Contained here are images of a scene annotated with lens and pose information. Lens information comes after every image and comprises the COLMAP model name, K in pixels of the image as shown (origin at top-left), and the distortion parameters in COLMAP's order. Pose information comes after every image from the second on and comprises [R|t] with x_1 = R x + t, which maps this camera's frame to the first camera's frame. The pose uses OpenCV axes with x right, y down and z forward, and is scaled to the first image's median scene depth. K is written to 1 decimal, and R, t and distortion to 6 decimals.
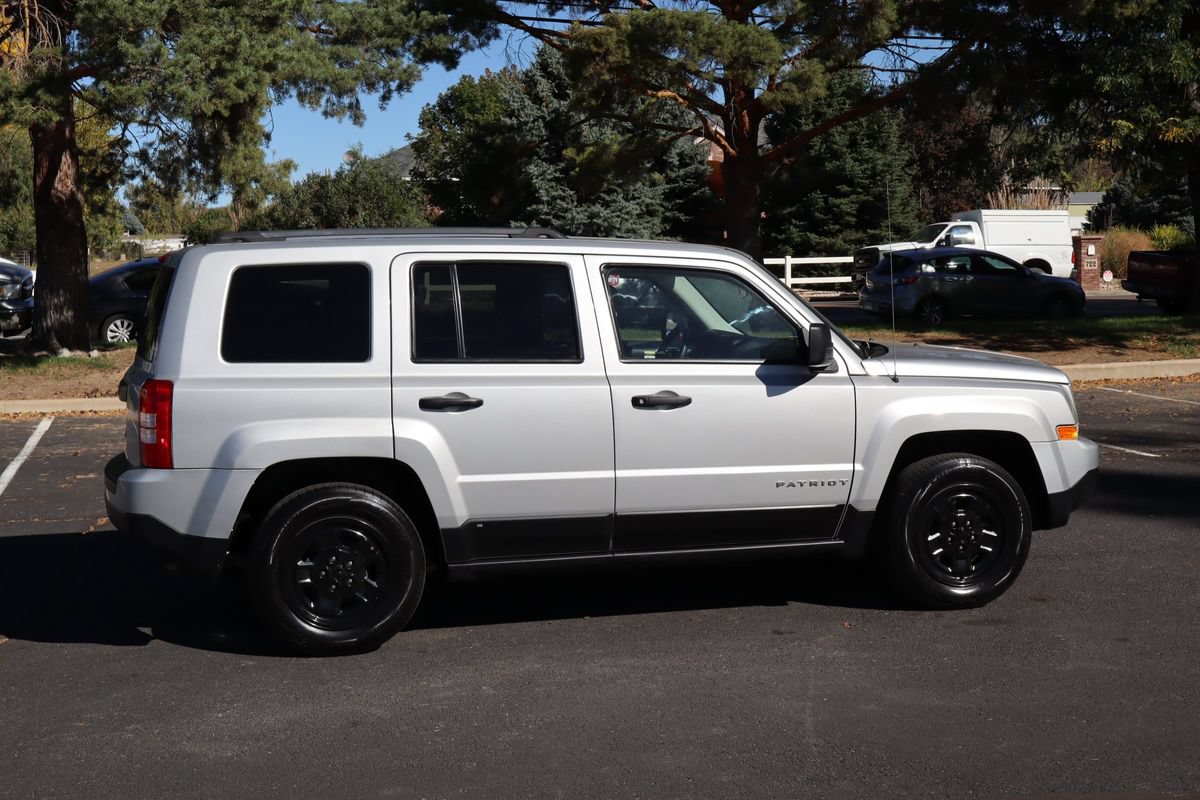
lens RADIAL K [[1593.2, 0, 600.0], [0, 1593.2, 400.0], [0, 0, 1]] dist [0.008297, 0.011684]
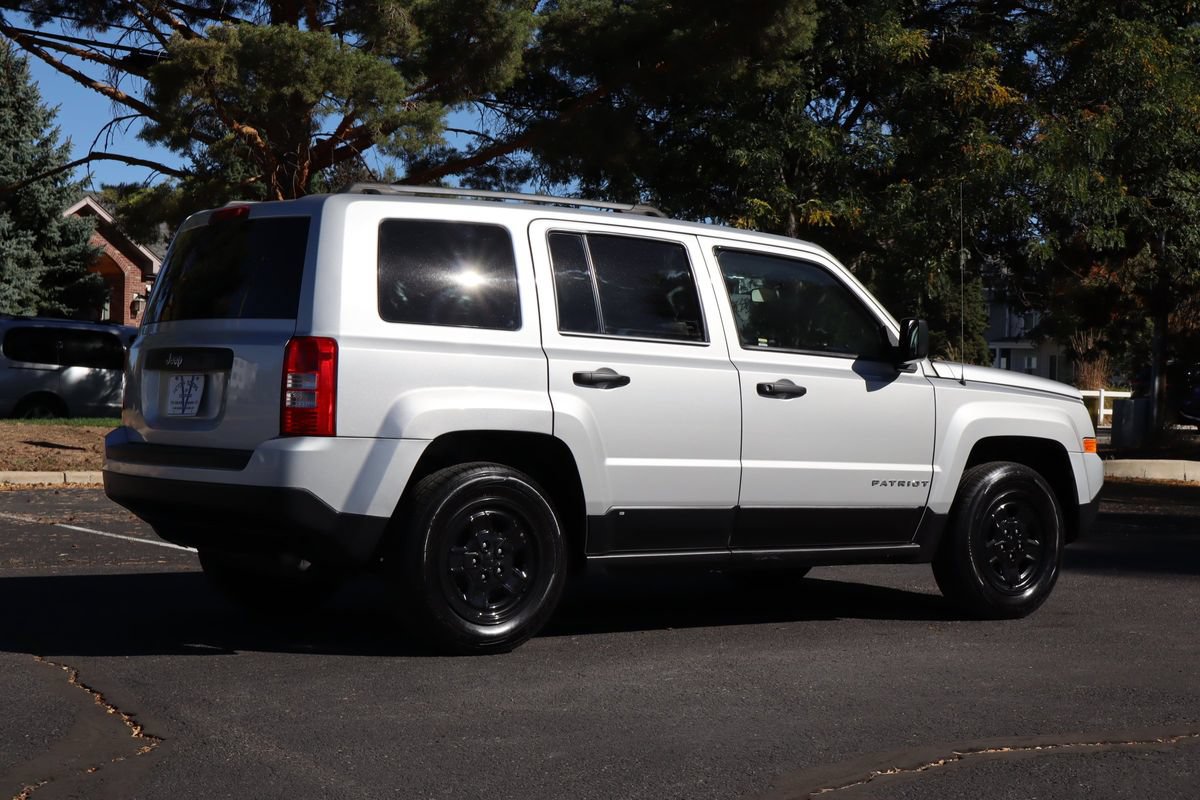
lens RADIAL K [[2064.0, 0, 618.2], [0, 2064.0, 377.0], [0, 0, 1]] dist [-0.020165, 0.026605]
pose [[0.926427, 0.036431, 0.374706, -0.506548], [0.000734, 0.995130, -0.098568, 0.112851], [-0.376473, 0.091591, 0.921889, -0.107712]]
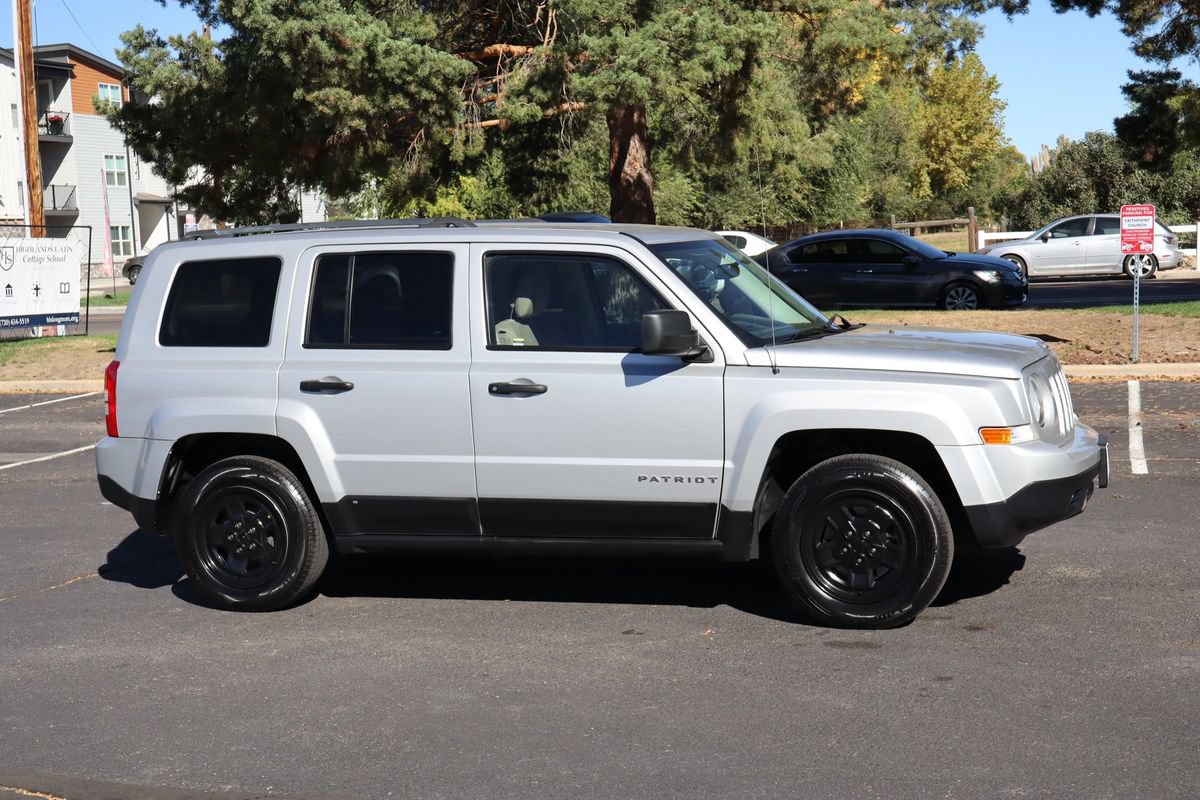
lens RADIAL K [[1674.1, 0, 600.0], [0, 1674.1, 400.0], [0, 0, 1]] dist [0.003284, -0.014505]
pose [[0.849545, 0.026028, -0.526874, 0.620150], [-0.017133, 0.999617, 0.021755, -0.015552], [0.527238, -0.009455, 0.849665, 0.132888]]
